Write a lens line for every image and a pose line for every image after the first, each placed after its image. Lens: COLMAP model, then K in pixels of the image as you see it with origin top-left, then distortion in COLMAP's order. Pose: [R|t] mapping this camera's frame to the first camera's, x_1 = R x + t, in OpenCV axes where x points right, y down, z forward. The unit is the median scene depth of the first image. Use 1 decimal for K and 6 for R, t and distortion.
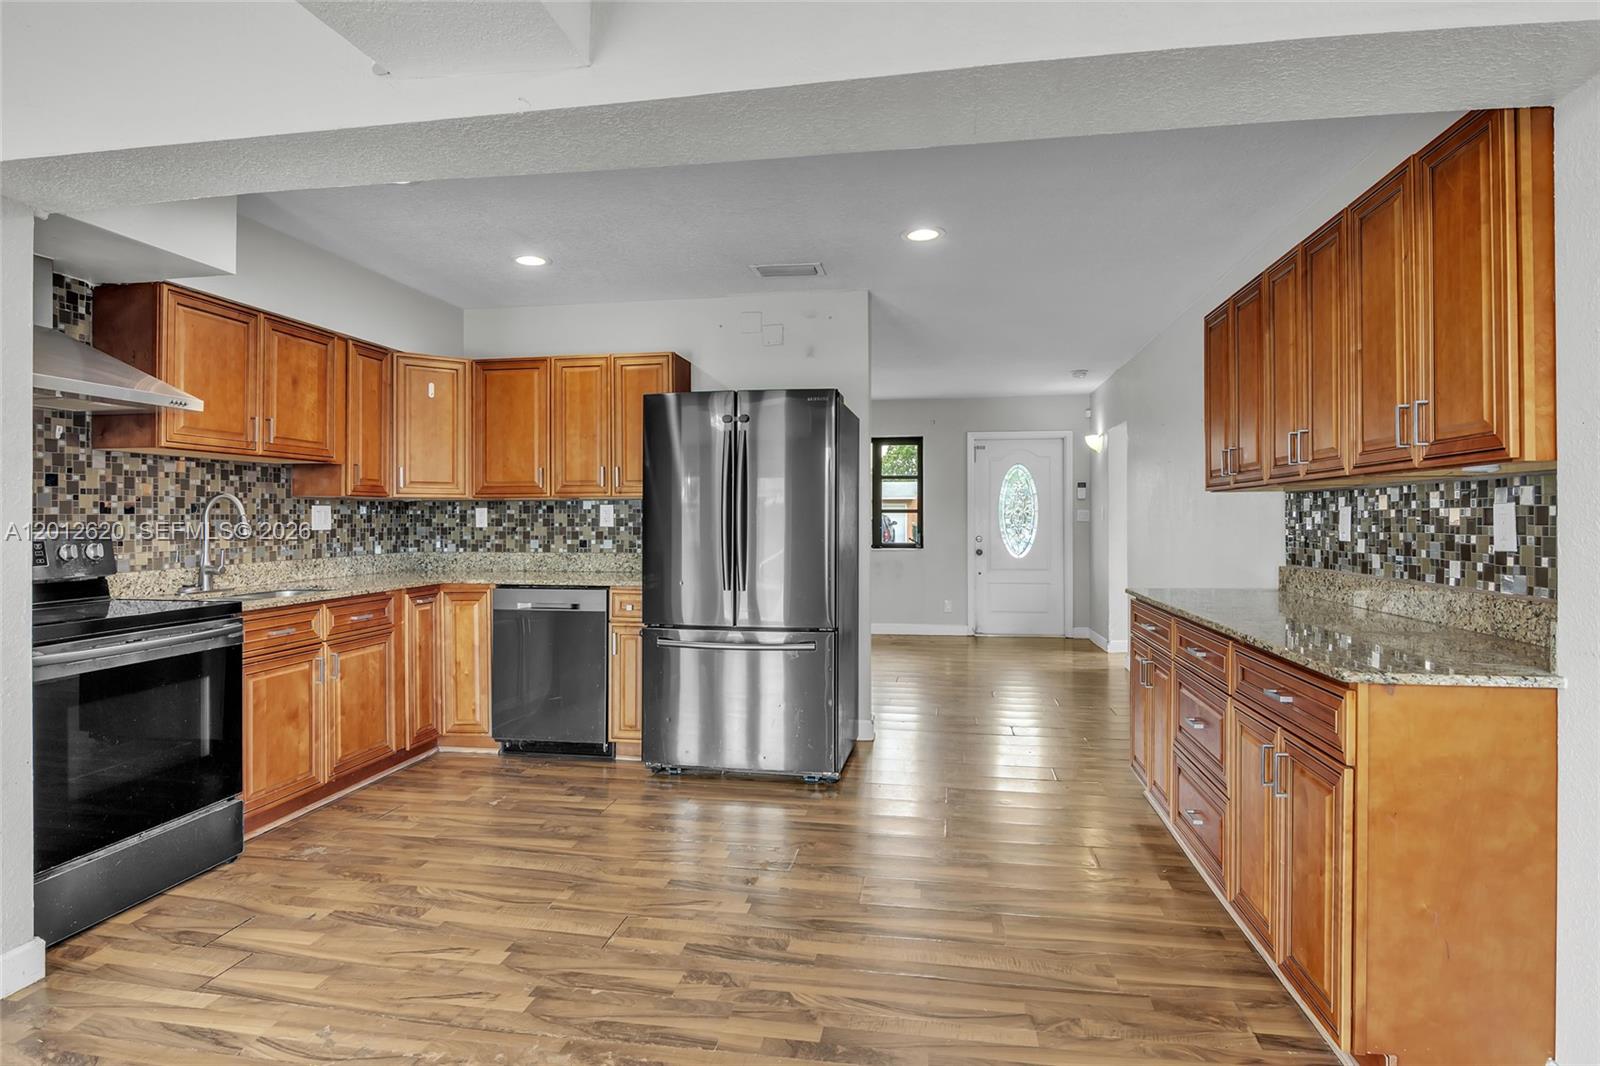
lens RADIAL K [[835.2, 0, 799.8], [0, 835.2, 514.2], [0, 0, 1]] dist [-0.017799, -0.001260]
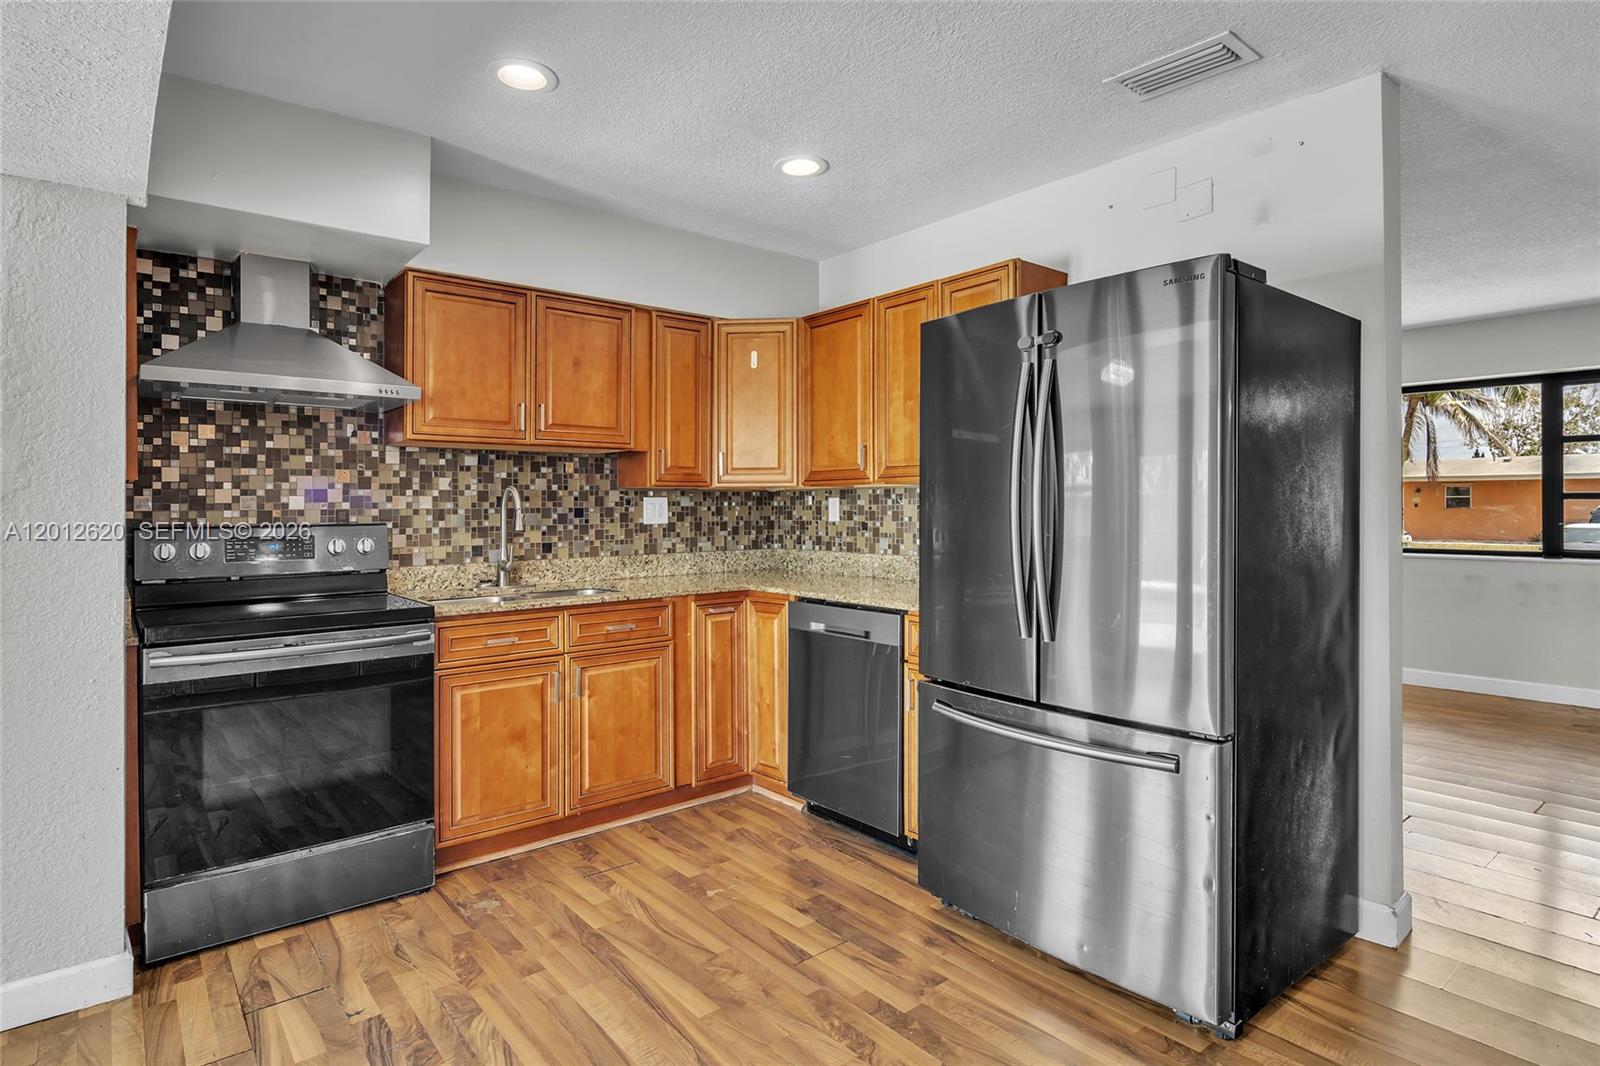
lens RADIAL K [[840.6, 0, 797.1], [0, 840.6, 502.0], [0, 0, 1]] dist [-0.000389, -0.013109]
pose [[0.753657, -0.005272, -0.657247, 0.181987], [0.005695, 0.999983, -0.001490, -0.003240], [0.657243, -0.002620, 0.753674, 0.461490]]
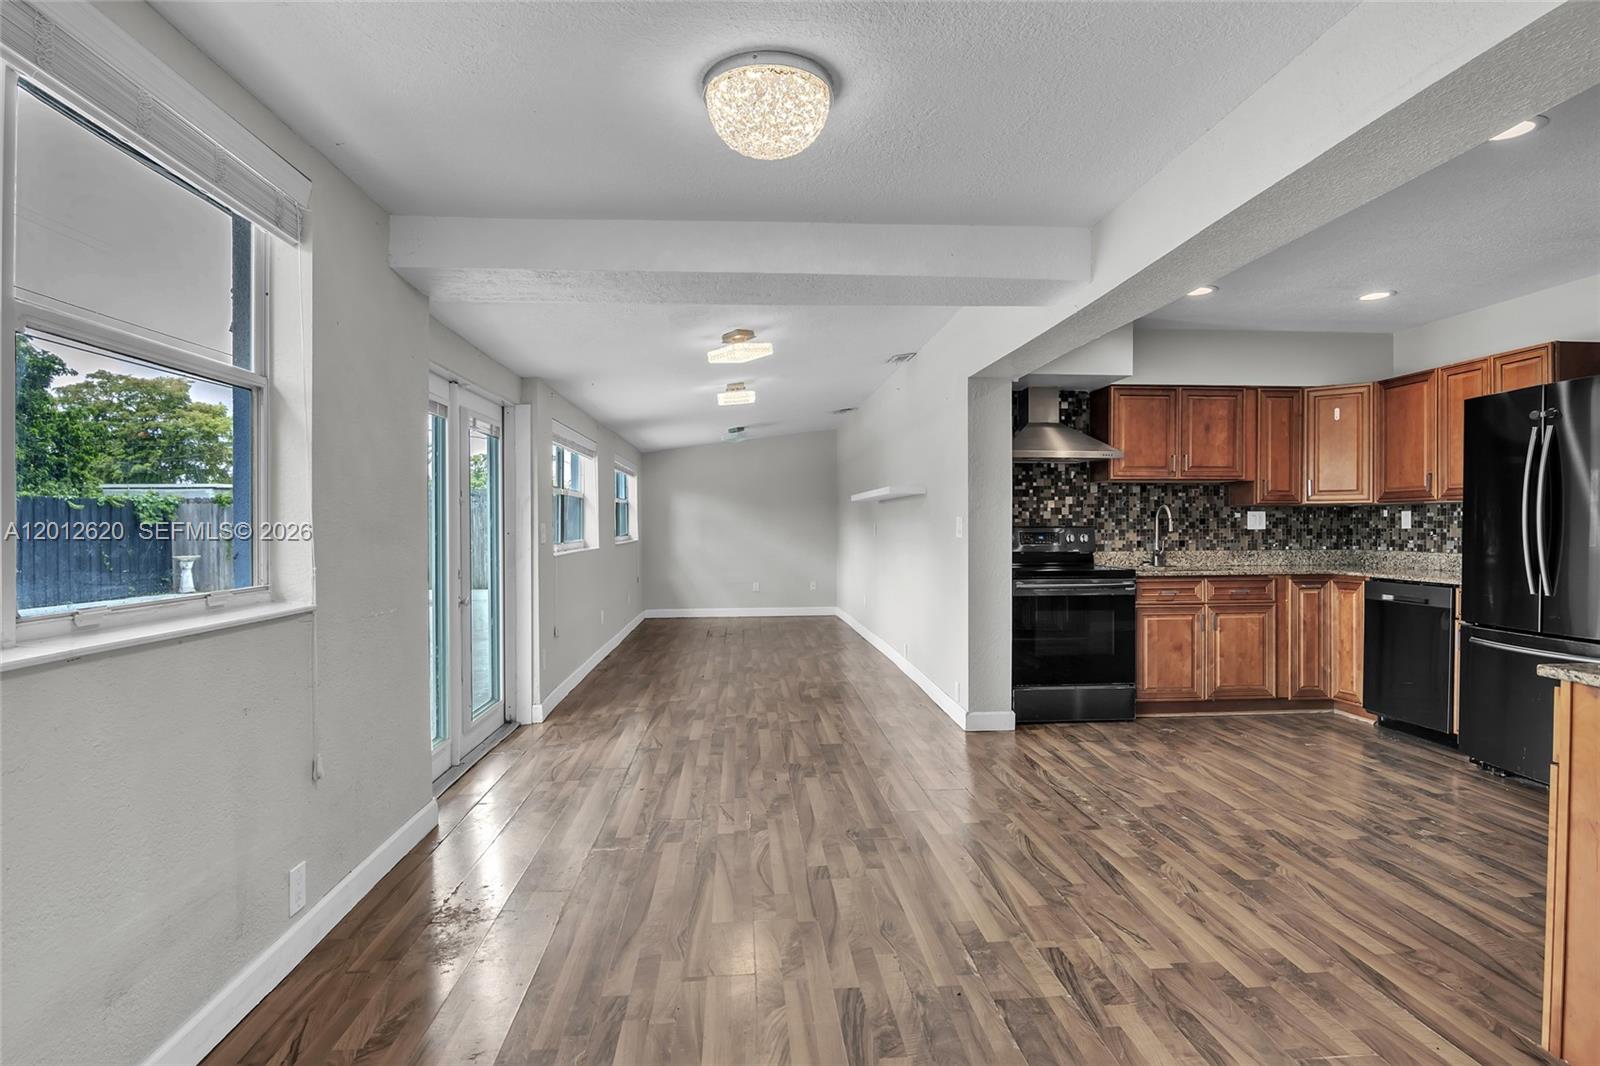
lens RADIAL K [[827.2, 0, 792.8], [0, 827.2, 527.3], [0, 0, 1]] dist [-0.002747, -0.018158]
pose [[0.231190, 0.004731, -0.972897, 0.642268], [0.004282, 0.999974, 0.005881, 0.005337], [0.972899, -0.005526, 0.231164, -0.050525]]
